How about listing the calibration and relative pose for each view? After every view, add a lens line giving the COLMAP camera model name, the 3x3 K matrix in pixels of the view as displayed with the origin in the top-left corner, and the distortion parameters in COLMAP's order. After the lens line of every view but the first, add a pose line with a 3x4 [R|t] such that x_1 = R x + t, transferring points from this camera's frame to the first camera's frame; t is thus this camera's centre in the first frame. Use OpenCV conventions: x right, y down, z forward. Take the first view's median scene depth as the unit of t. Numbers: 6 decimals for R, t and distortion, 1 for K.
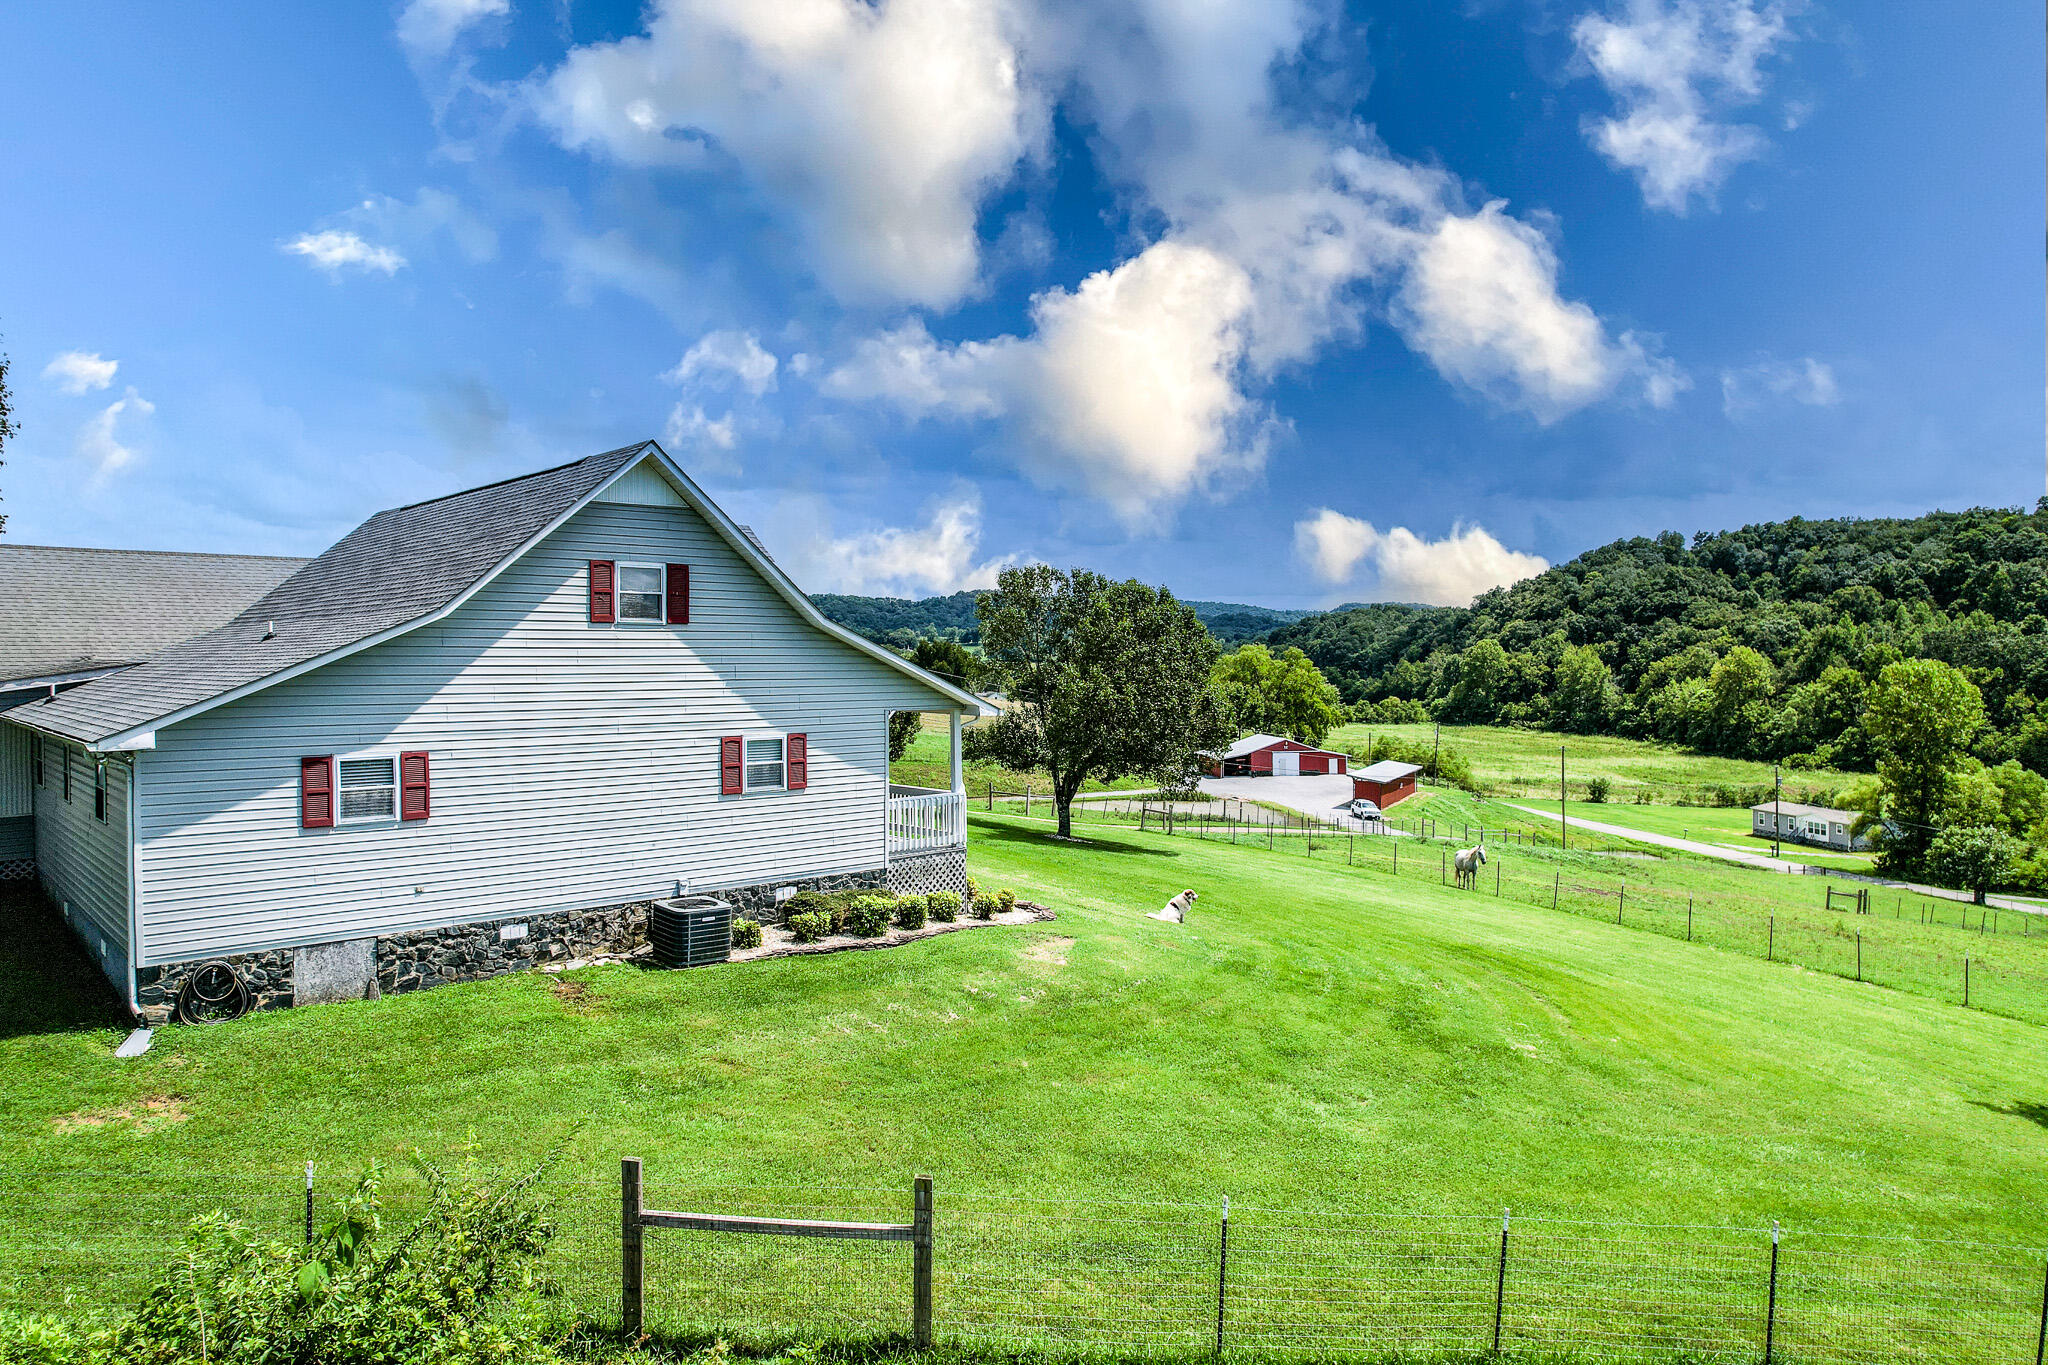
lens RADIAL K [[1310.3, 0, 1030.4], [0, 1310.3, 675.5], [0, 0, 1]] dist [-0.075120, 0.066786]
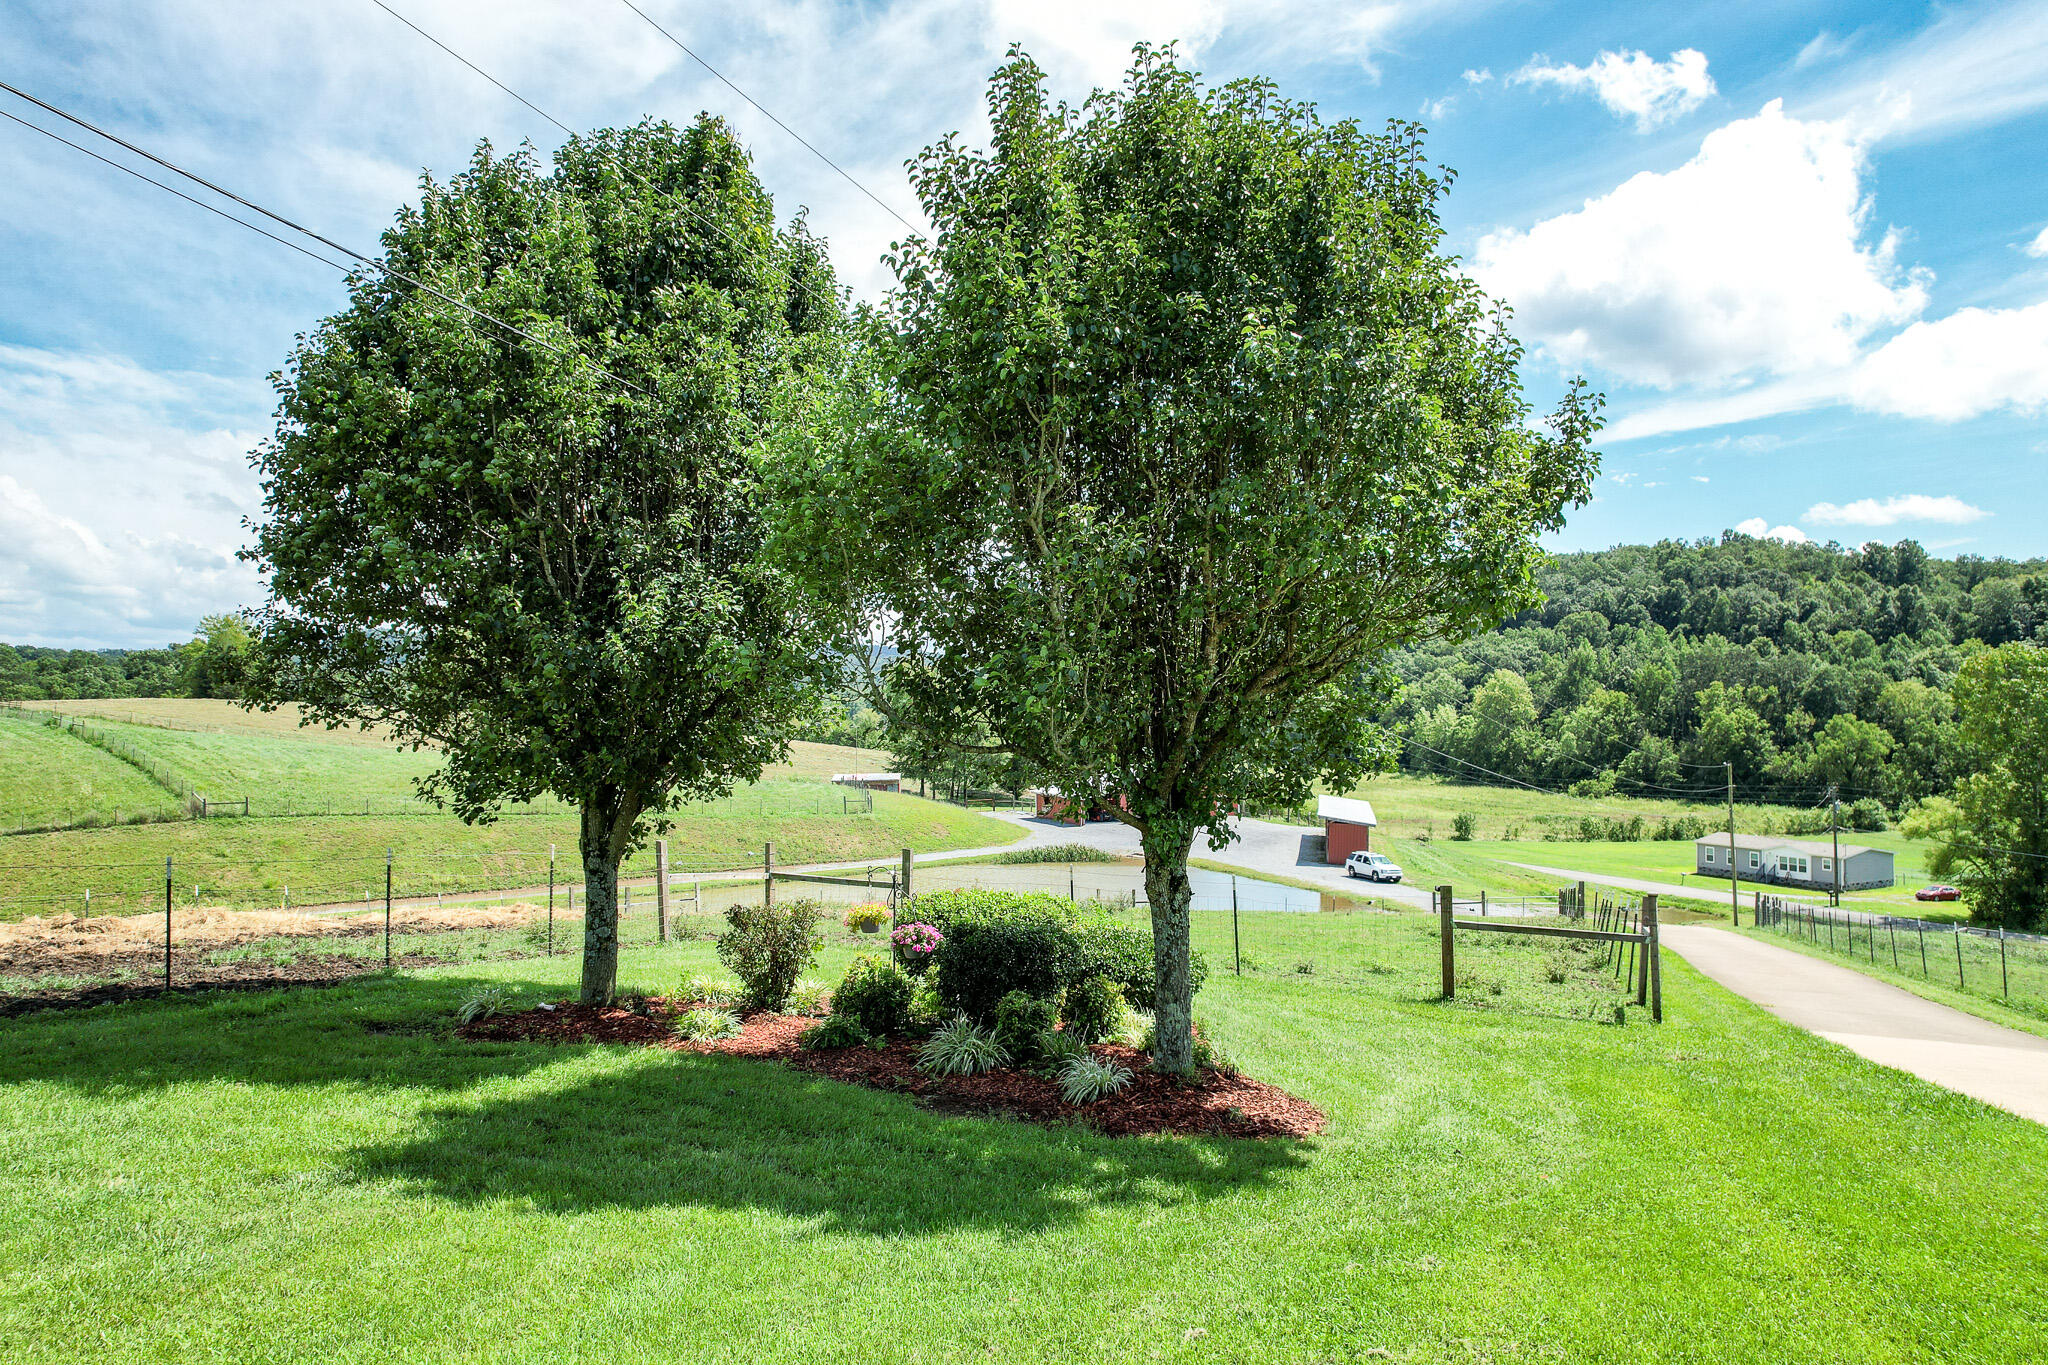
lens RADIAL K [[1310.3, 0, 1030.4], [0, 1310.3, 675.5], [0, 0, 1]] dist [-0.075120, 0.066786]
pose [[0.966290, -0.001584, 0.257452, -0.074586], [0.010572, 0.999382, -0.033531, 0.022659], [-0.257240, 0.035123, 0.965709, 0.356245]]
